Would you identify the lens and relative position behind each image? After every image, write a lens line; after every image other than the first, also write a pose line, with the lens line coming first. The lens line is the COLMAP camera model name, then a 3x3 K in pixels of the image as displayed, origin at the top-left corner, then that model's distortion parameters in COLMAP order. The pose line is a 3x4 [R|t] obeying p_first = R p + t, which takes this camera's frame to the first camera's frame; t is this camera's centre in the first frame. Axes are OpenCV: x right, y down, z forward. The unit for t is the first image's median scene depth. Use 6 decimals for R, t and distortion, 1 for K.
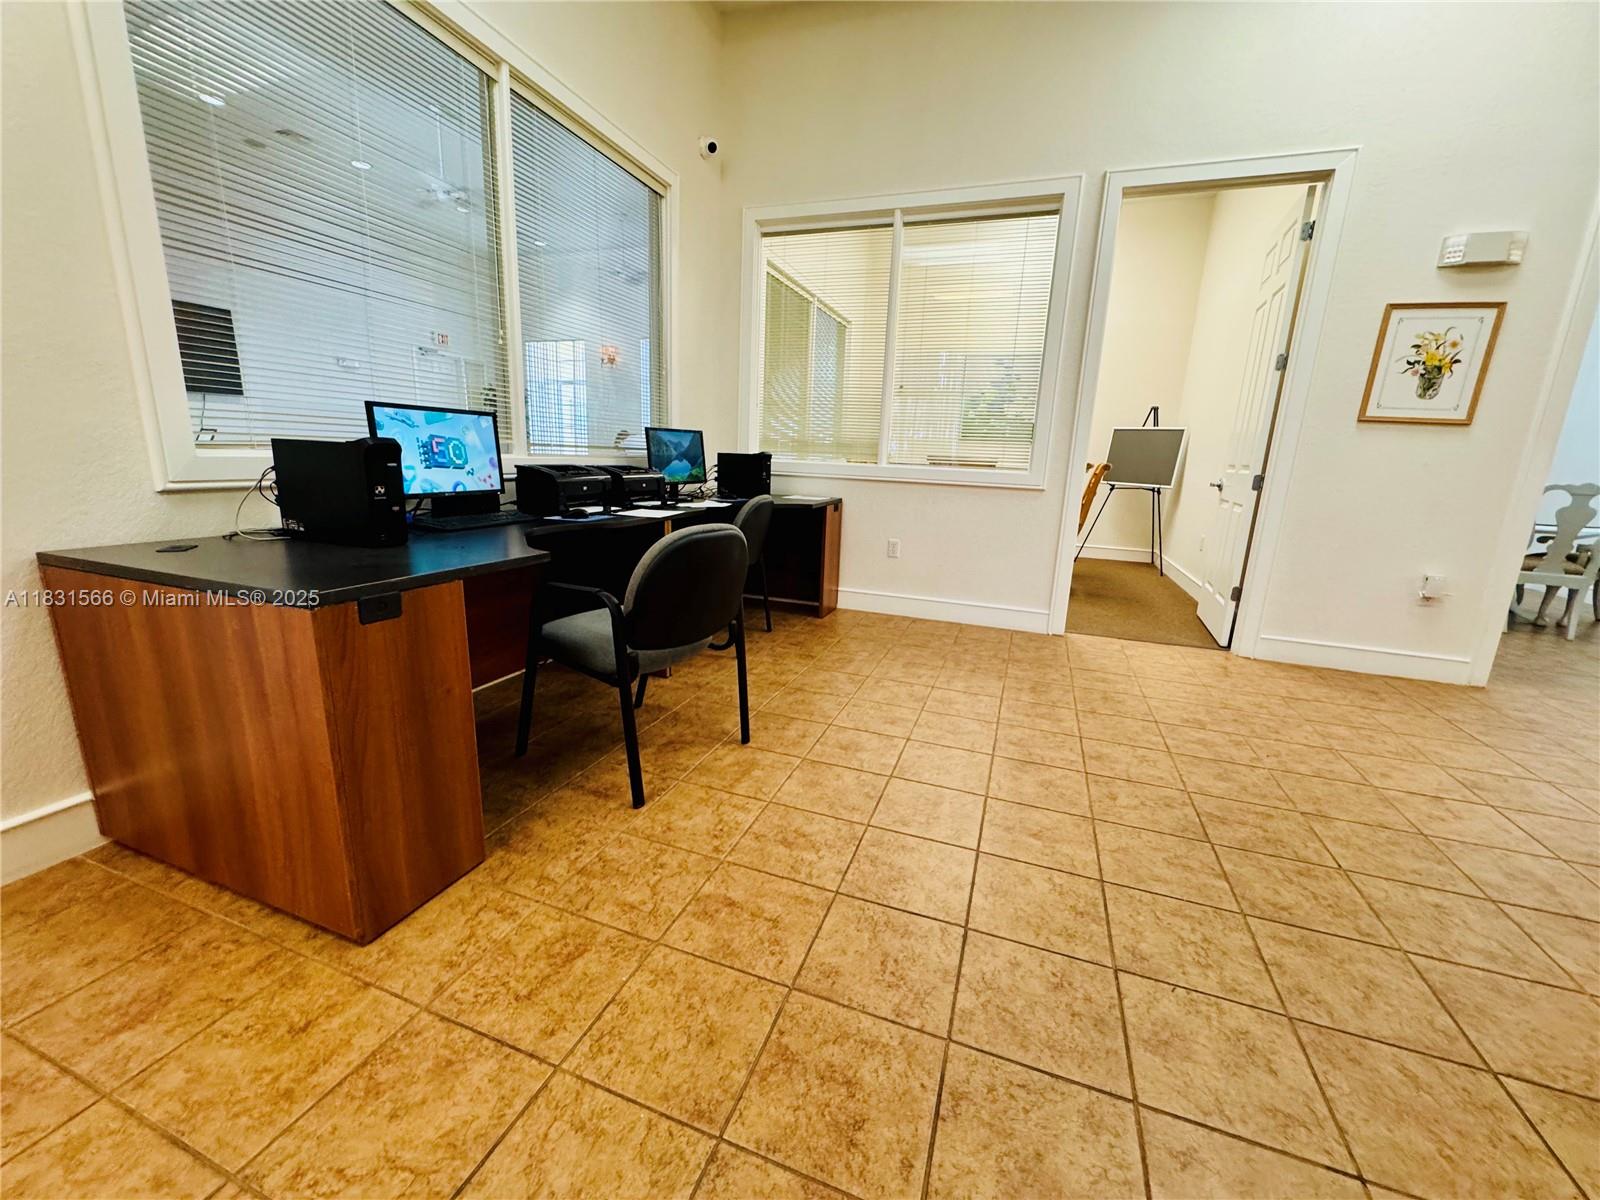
lens RADIAL K [[640.2, 0, 801.1], [0, 640.2, 600.3], [0, 0, 1]] dist [0.000709, 0.000169]
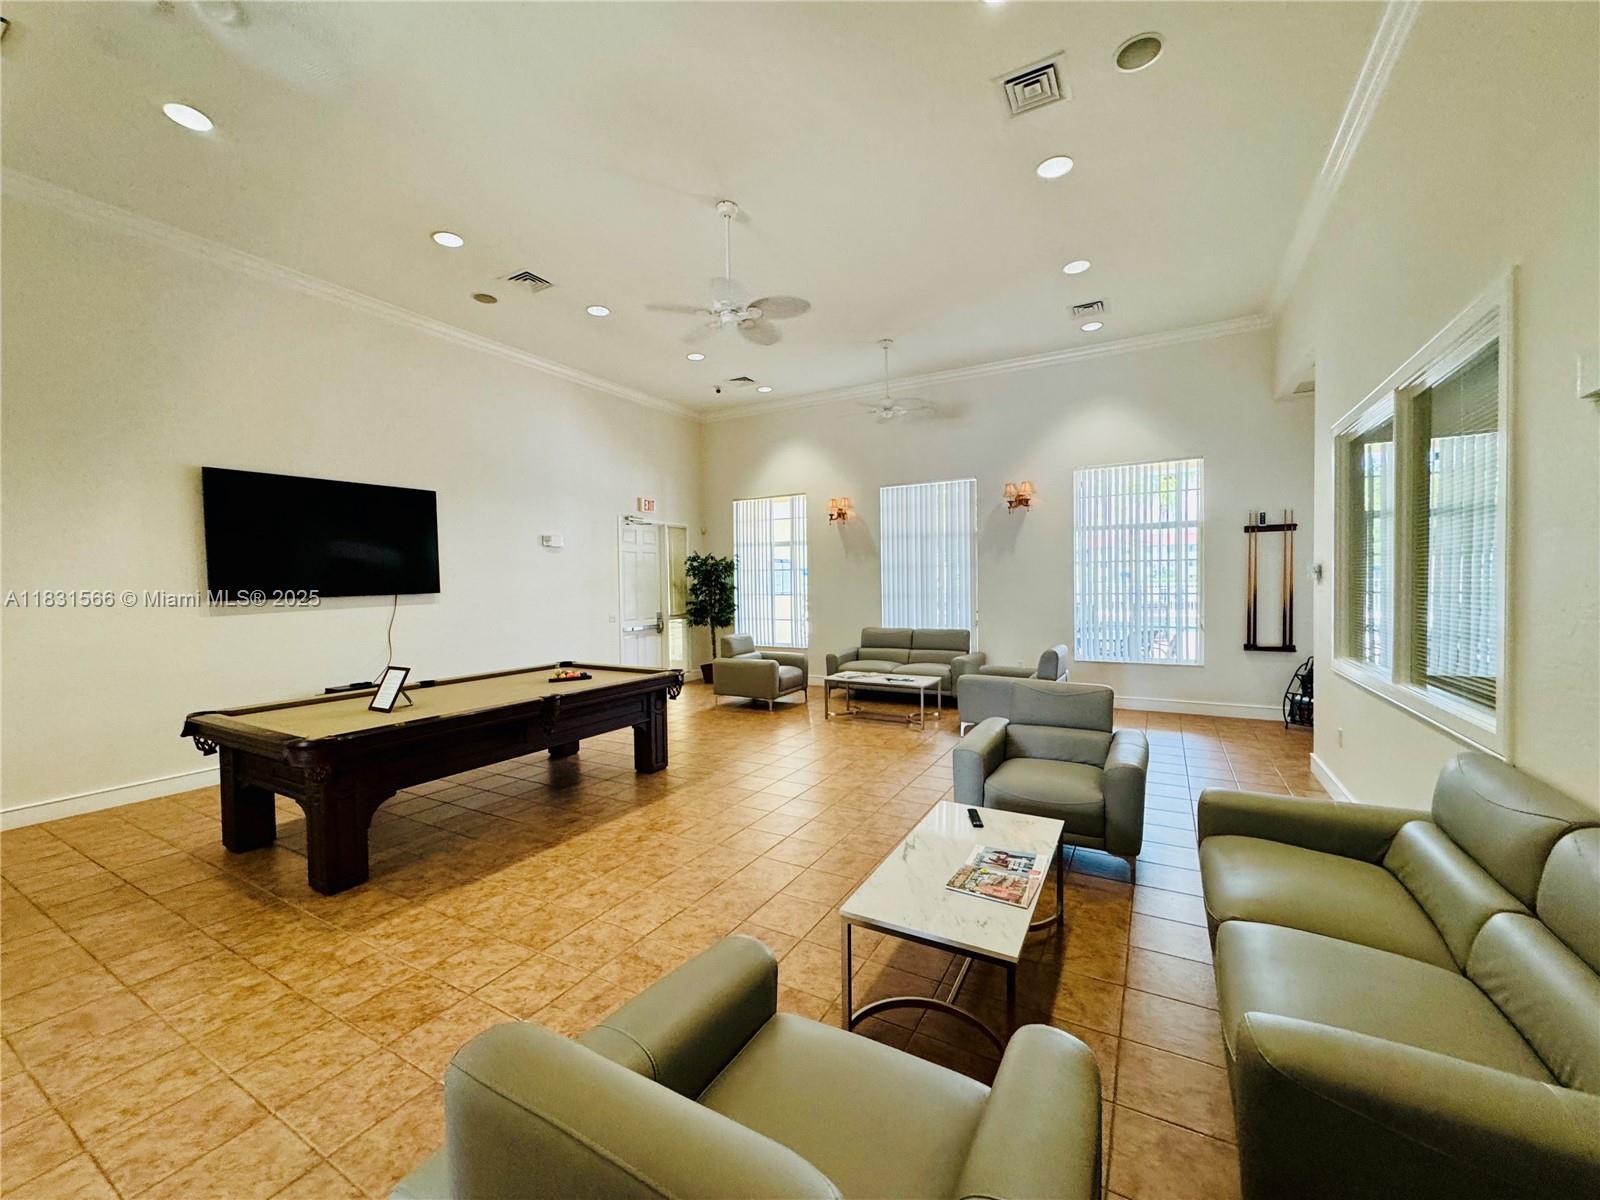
lens RADIAL K [[640.2, 0, 796.0], [0, 640.2, 598.7], [0, 0, 1]] dist [0.000709, 0.000169]
pose [[0.984933, -0.045687, -0.166790, -0.223407], [0.010981, 0.979048, -0.203333, -0.108300], [0.172585, 0.198438, 0.964799, 0.231629]]
